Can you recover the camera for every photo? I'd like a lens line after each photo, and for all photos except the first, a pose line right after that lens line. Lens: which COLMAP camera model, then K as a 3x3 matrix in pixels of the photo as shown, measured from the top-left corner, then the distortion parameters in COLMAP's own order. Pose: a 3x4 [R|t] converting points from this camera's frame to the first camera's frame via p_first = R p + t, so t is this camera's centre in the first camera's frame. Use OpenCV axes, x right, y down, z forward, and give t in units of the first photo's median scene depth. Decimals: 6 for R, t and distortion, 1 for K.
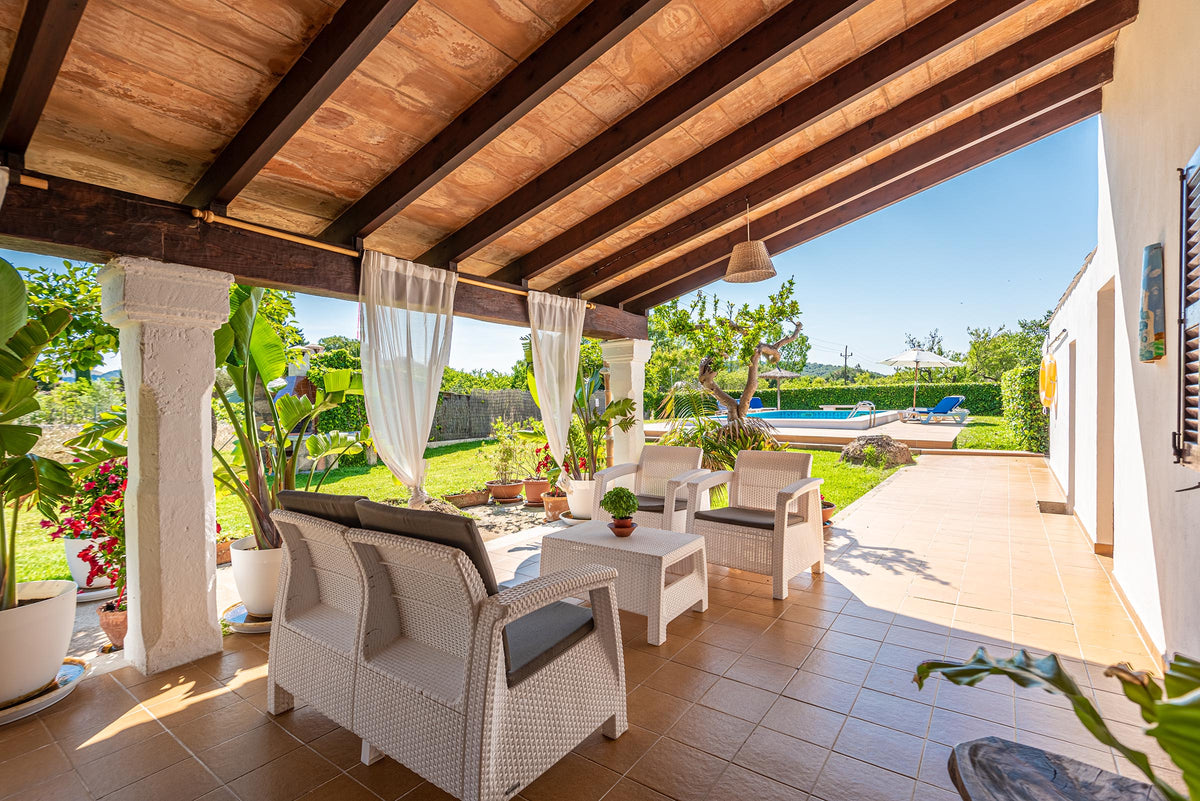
lens RADIAL K [[549.5, 0, 586.2], [0, 549.5, 405.8], [0, 0, 1]] dist [0.000969, -0.019884]
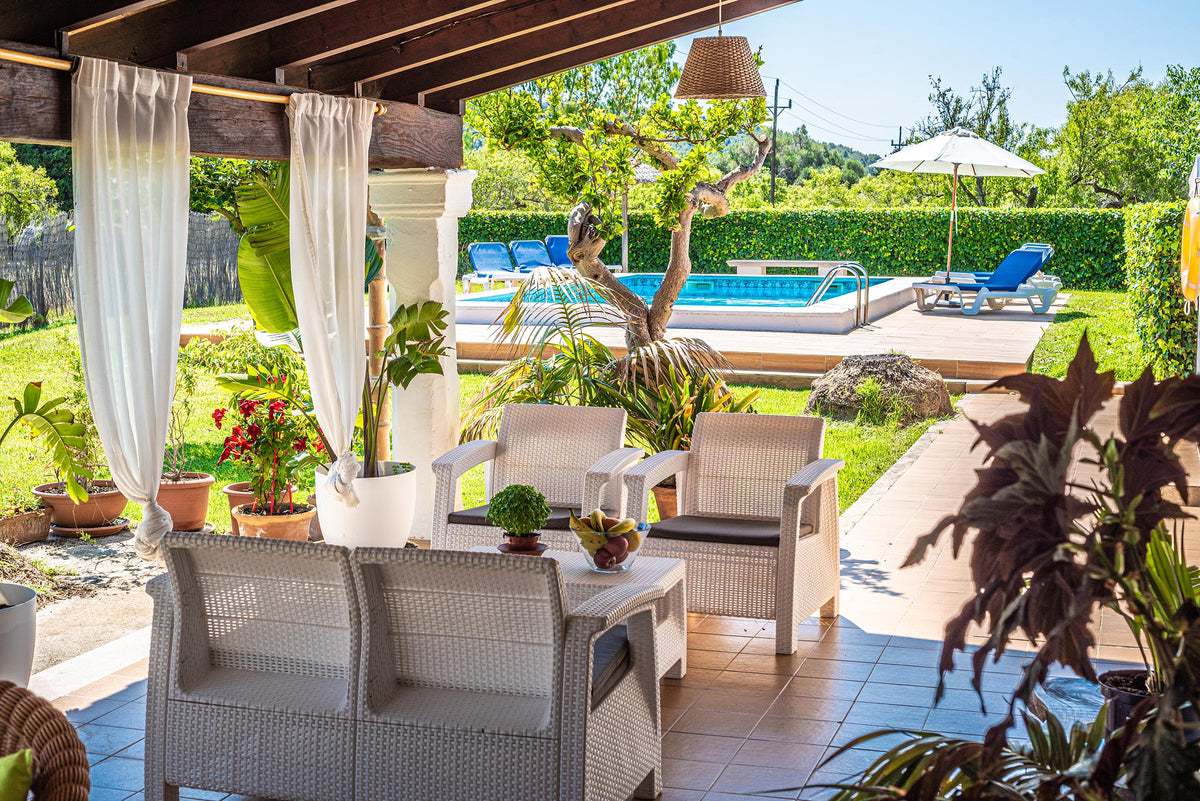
lens RADIAL K [[1715.6, 0, 600.0], [0, 1715.6, 400.5], [0, 0, 1]] dist [-0.037173, -0.085479]
pose [[0.940281, -0.021678, 0.339708, -0.225591], [-0.011550, 0.995363, 0.095489, -0.053742], [-0.340203, -0.093710, 0.935671, -0.326273]]
